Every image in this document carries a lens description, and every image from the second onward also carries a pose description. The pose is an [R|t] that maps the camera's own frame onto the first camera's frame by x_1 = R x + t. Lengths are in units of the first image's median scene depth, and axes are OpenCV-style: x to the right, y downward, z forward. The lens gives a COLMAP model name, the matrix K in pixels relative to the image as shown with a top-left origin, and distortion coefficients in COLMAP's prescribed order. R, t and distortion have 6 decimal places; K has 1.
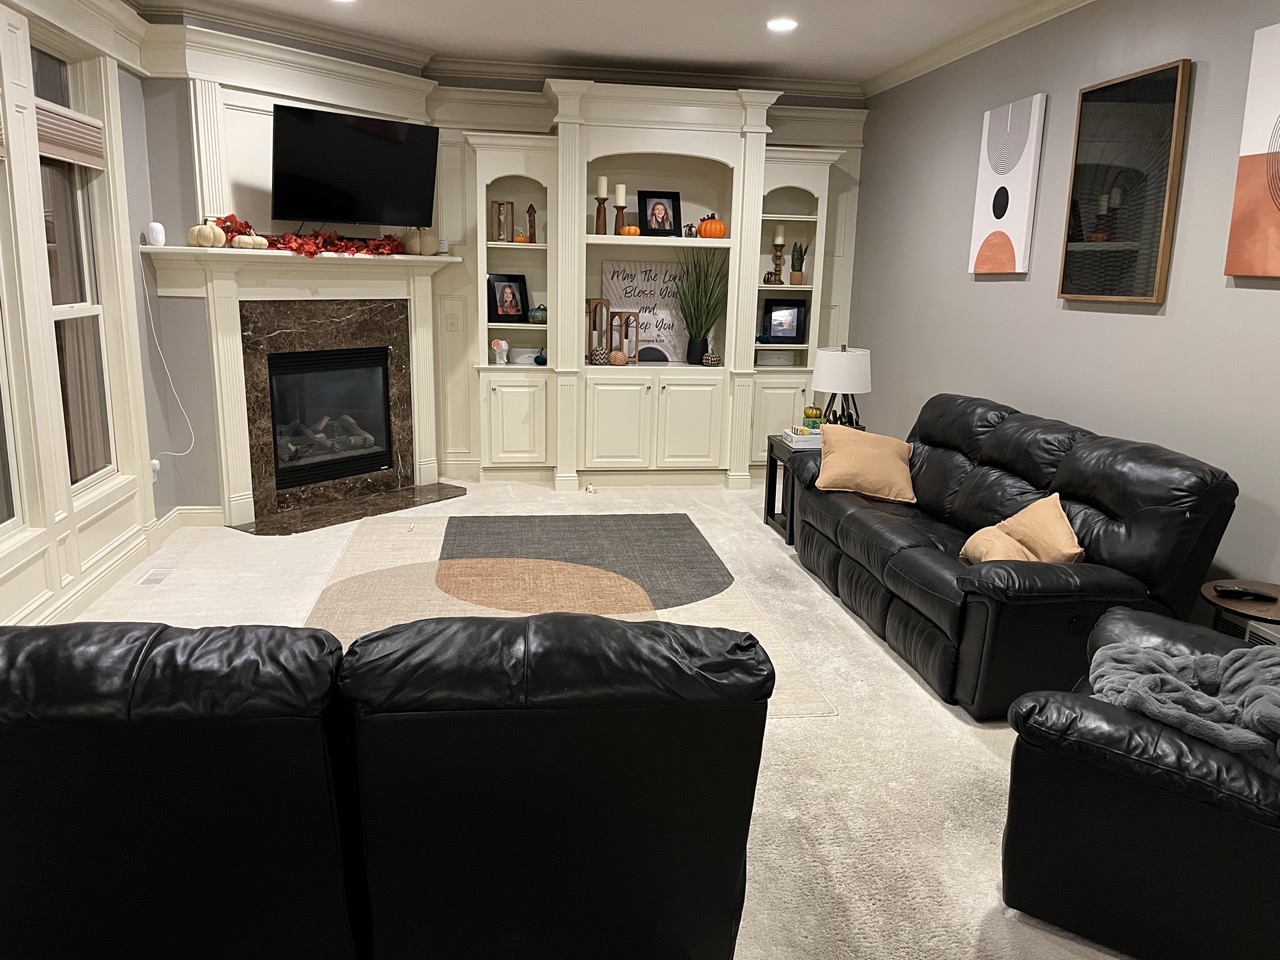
lens RADIAL K [[972.7, 0, 643.0], [0, 972.7, 475.8], [0, 0, 1]] dist [0.013681, -0.013085]
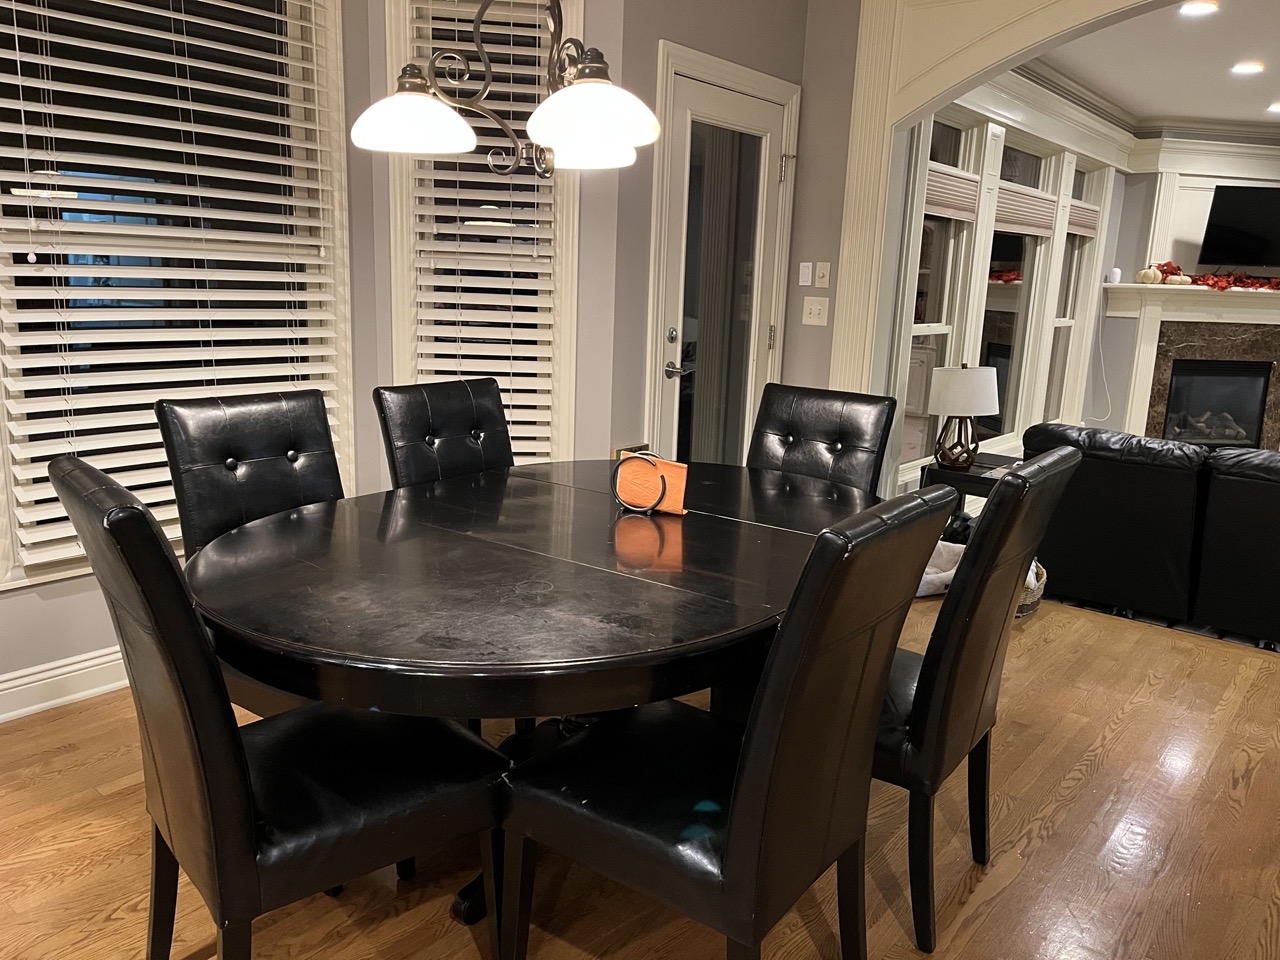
lens RADIAL K [[972.7, 0, 642.0], [0, 972.7, 485.6], [0, 0, 1]] dist [0.013681, -0.013085]
pose [[0.676330, 0.151293, -0.720894, 0.144279], [-0.168072, 0.984559, 0.048947, 0.120014], [0.717167, 0.088058, 0.691315, -0.531164]]
